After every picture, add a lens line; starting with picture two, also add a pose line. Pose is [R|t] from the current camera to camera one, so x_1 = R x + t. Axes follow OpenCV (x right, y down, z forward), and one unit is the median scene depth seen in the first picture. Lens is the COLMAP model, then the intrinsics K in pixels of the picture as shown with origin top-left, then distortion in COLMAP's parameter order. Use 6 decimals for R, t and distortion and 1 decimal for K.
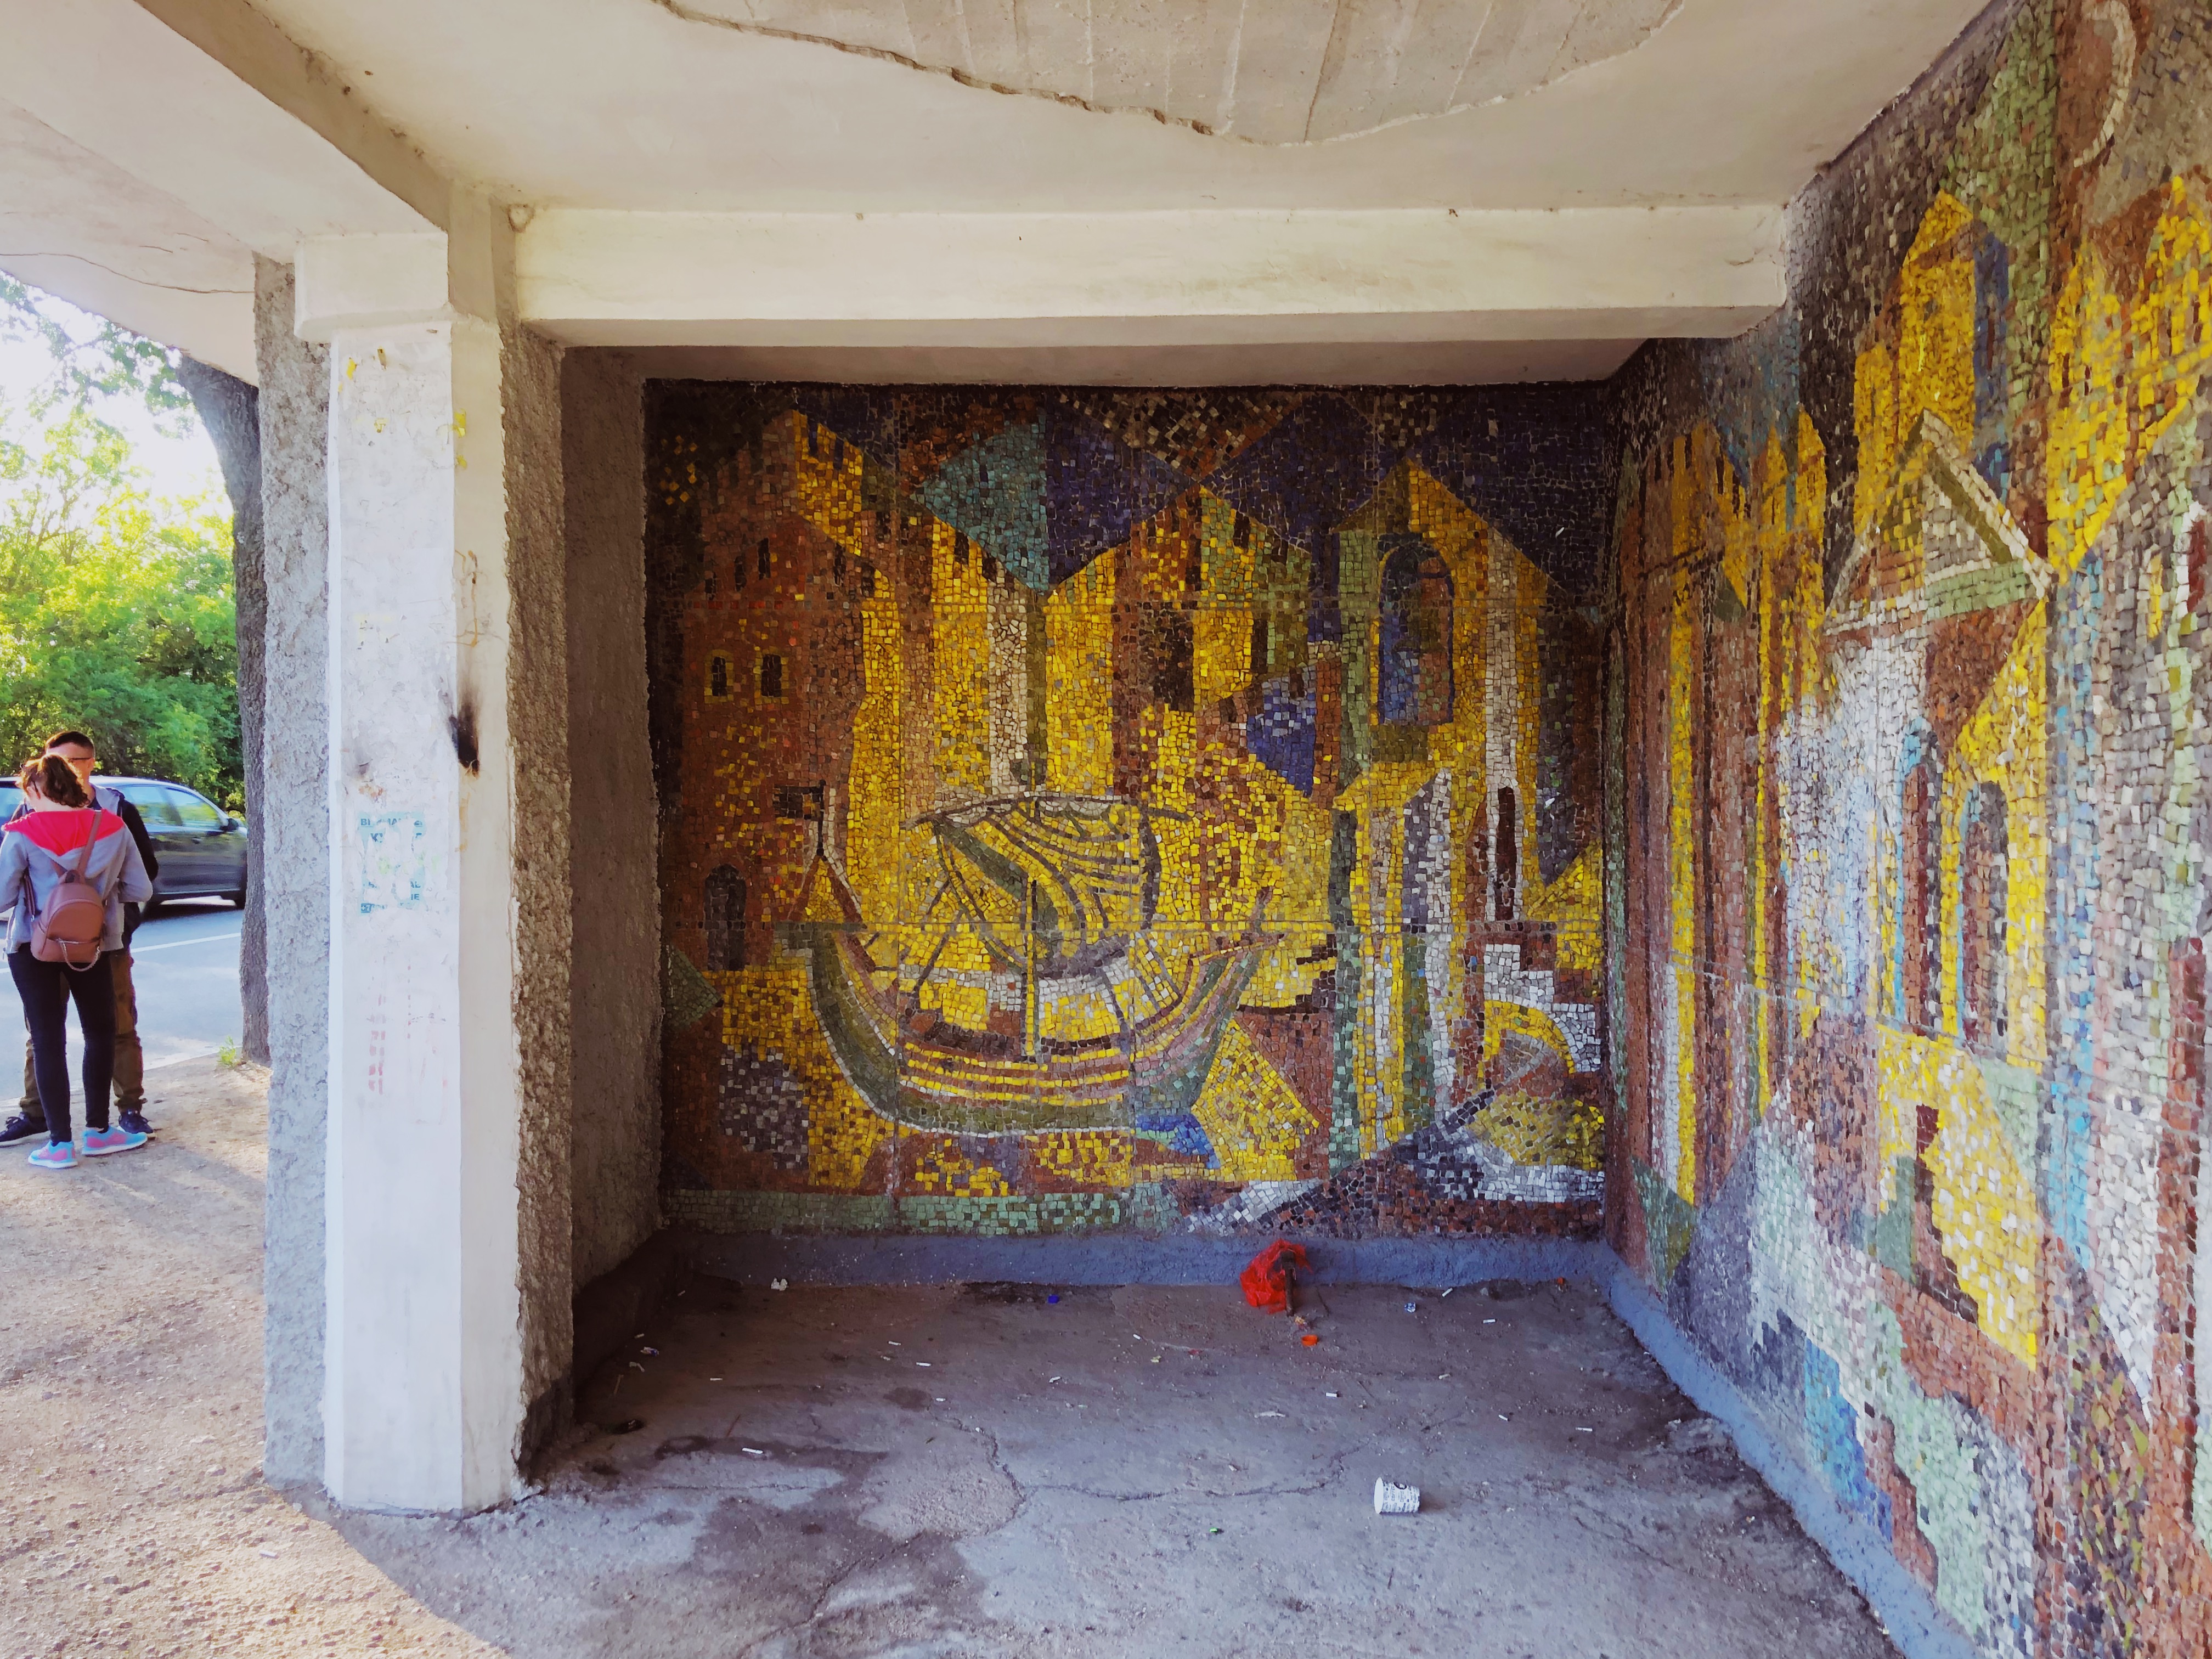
lens RADIAL K [[1833.7, 0, 1052.3], [0, 1833.7, 826.7], [0, 0, 1]] dist [0.053109, -0.081896]
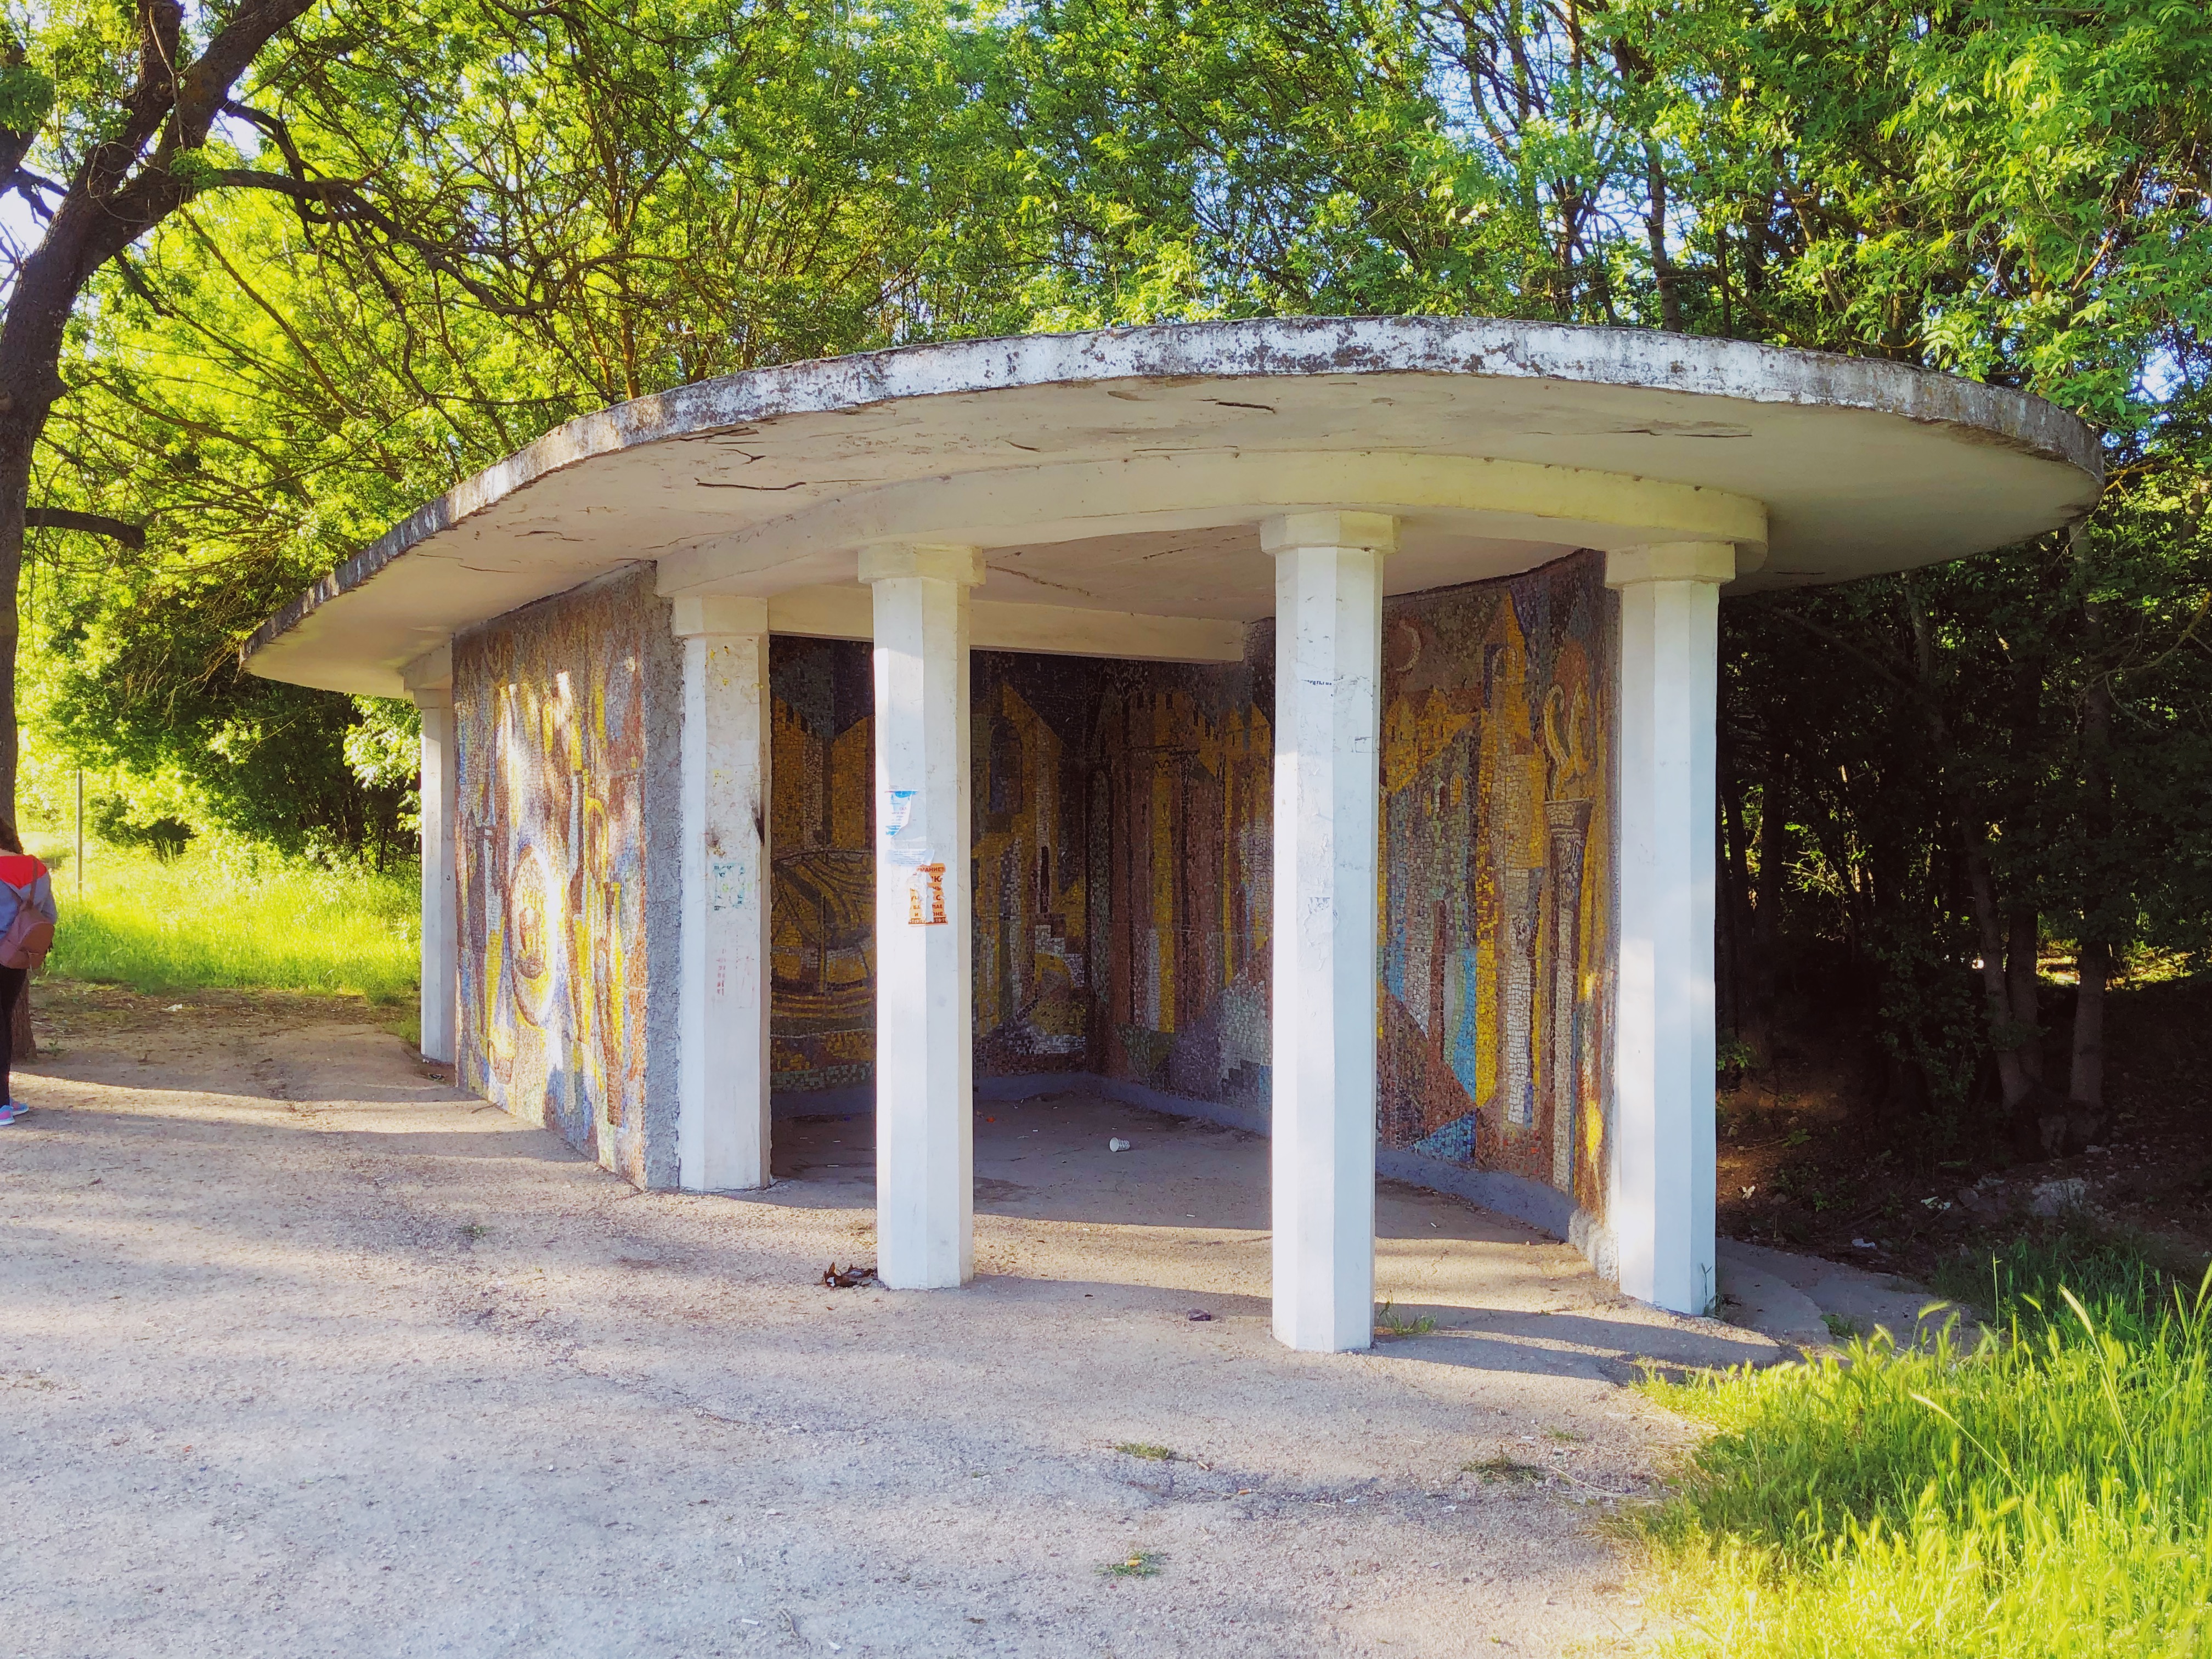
lens RADIAL K [[1833.7, 0, 1052.3], [0, 1833.7, 826.7], [0, 0, 1]] dist [0.053109, -0.081896]
pose [[0.838841, 0.008173, 0.544316, -0.830214], [0.000023, 0.999887, -0.015049, -0.012732], [-0.544377, 0.012637, 0.838745, -0.673909]]
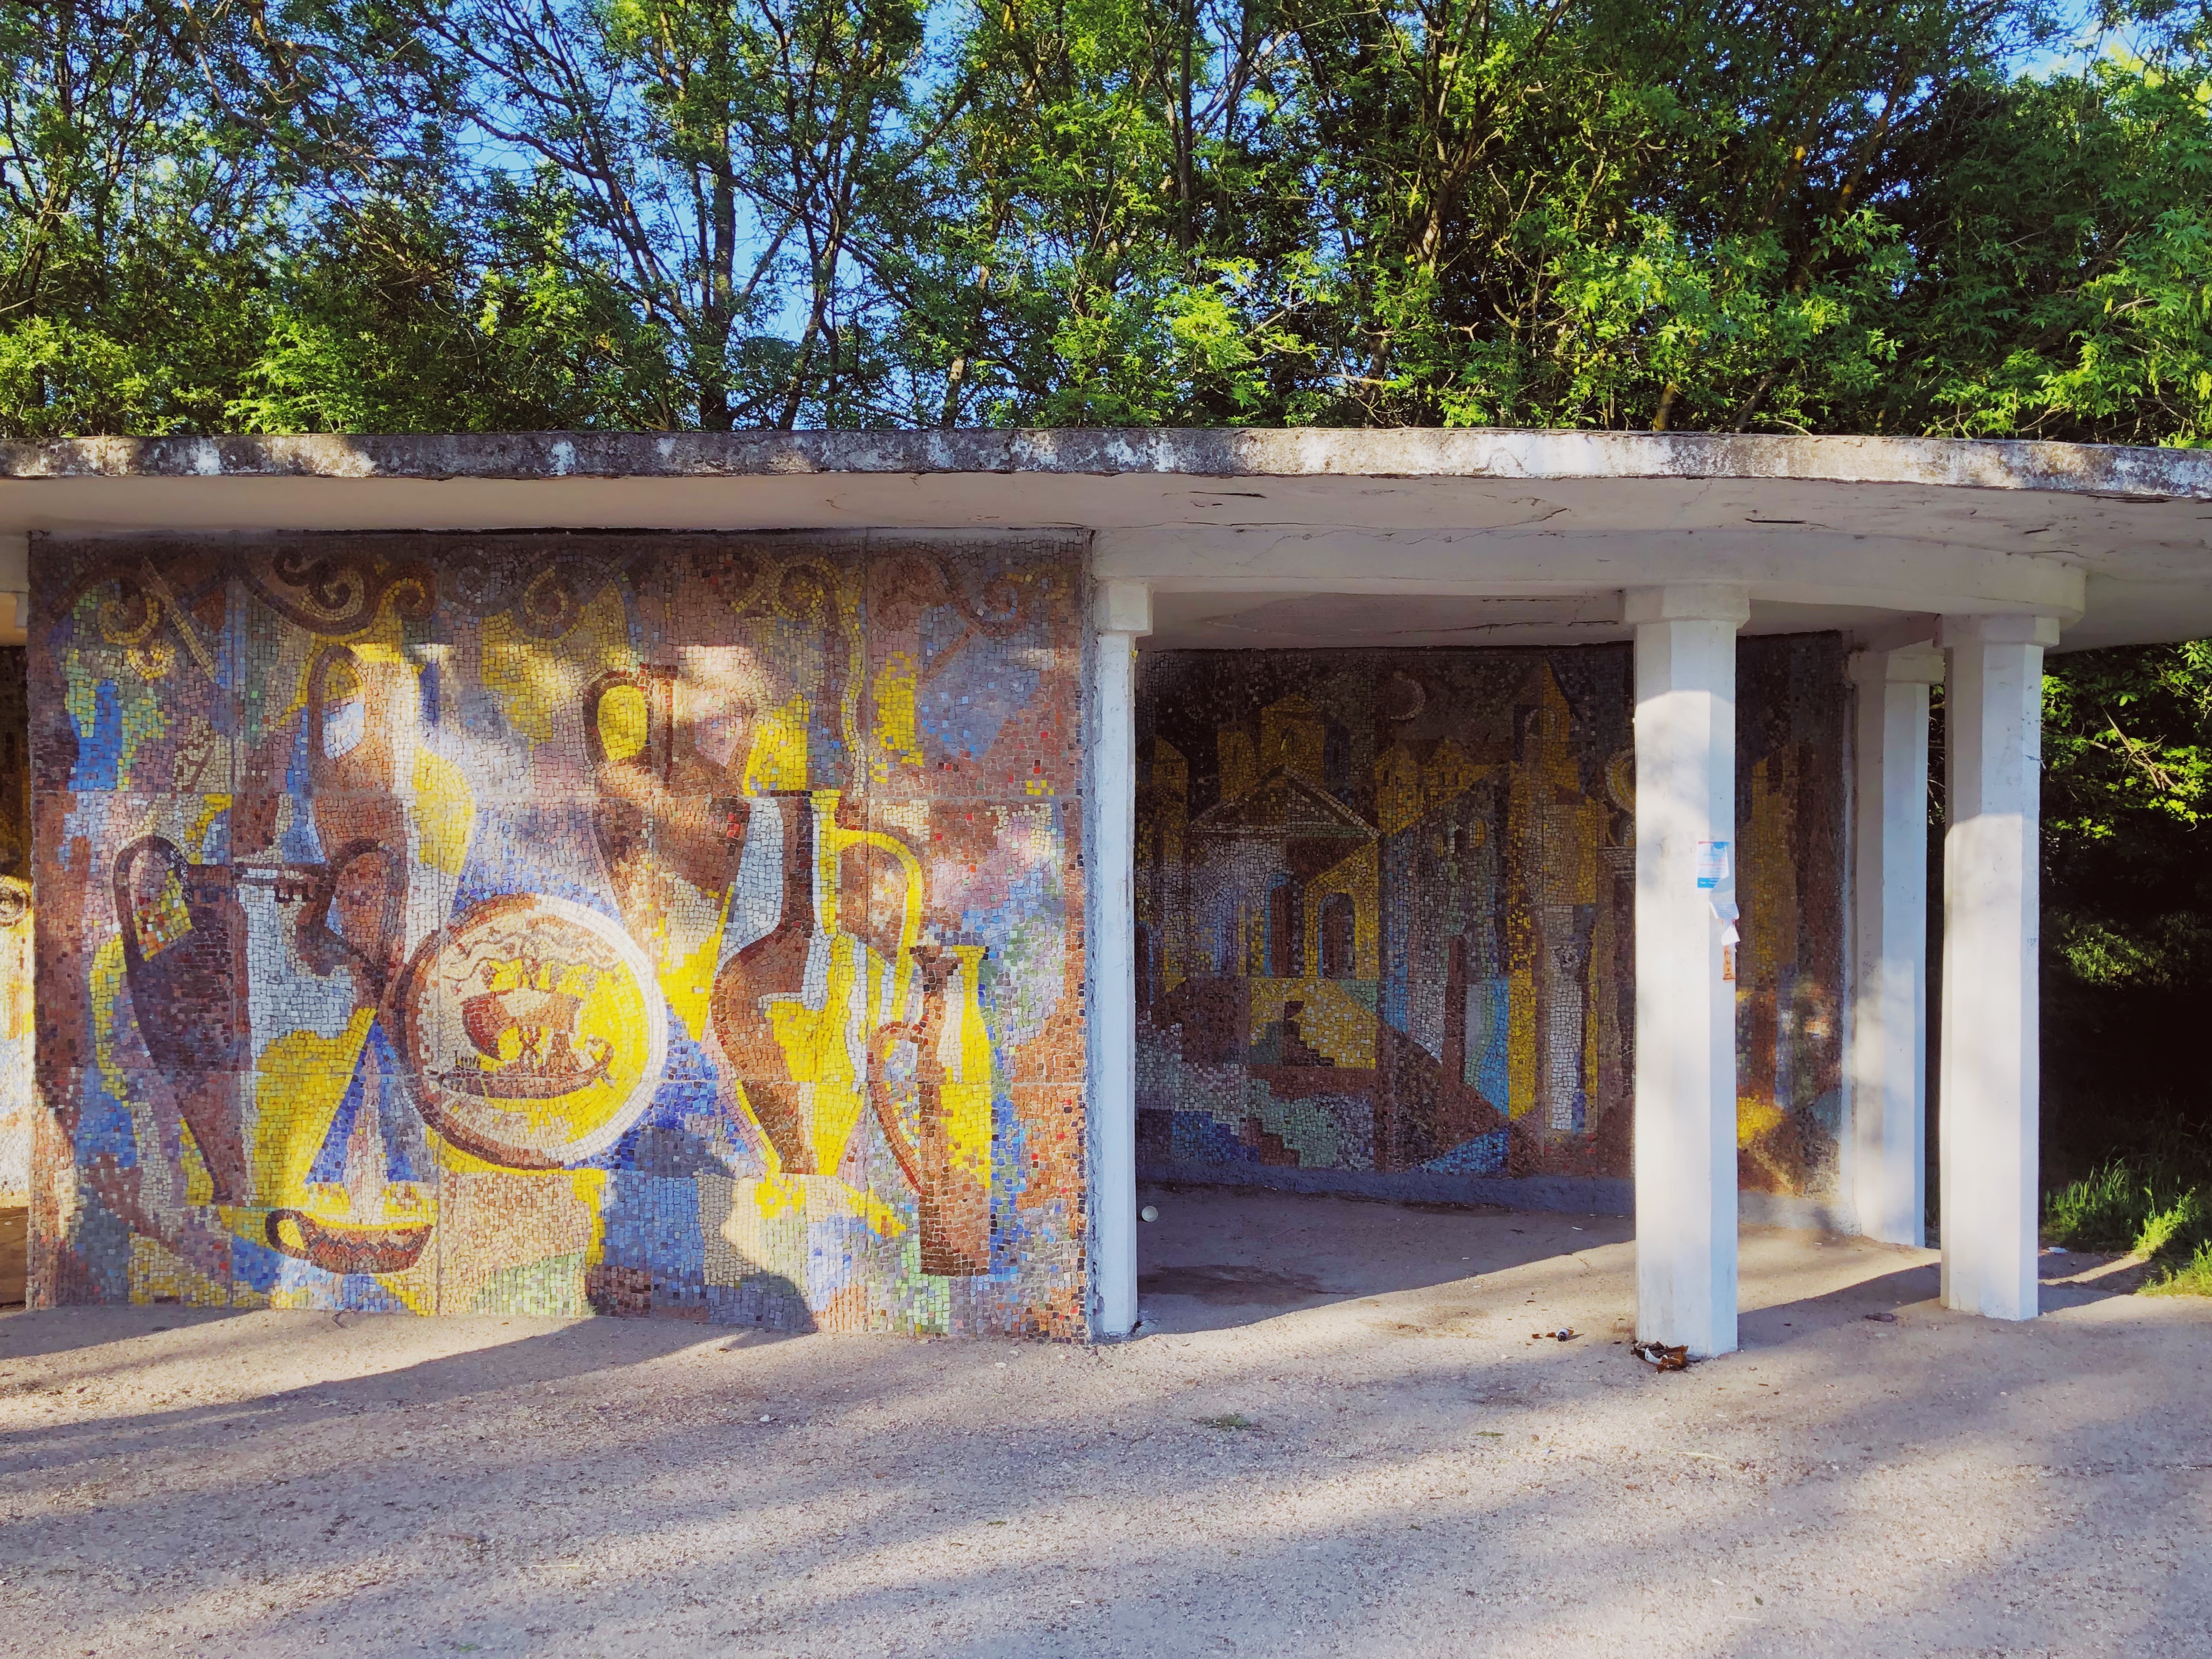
lens RADIAL K [[1881.0, 0, 1095.9], [0, 1881.0, 833.0], [0, 0, 1]] dist [0.151477, -0.395940]
pose [[0.036166, 0.013139, 0.999259, -1.433325], [0.003746, 0.999905, -0.013283, -0.044522], [-0.999339, 0.004224, 0.036113, 0.675152]]
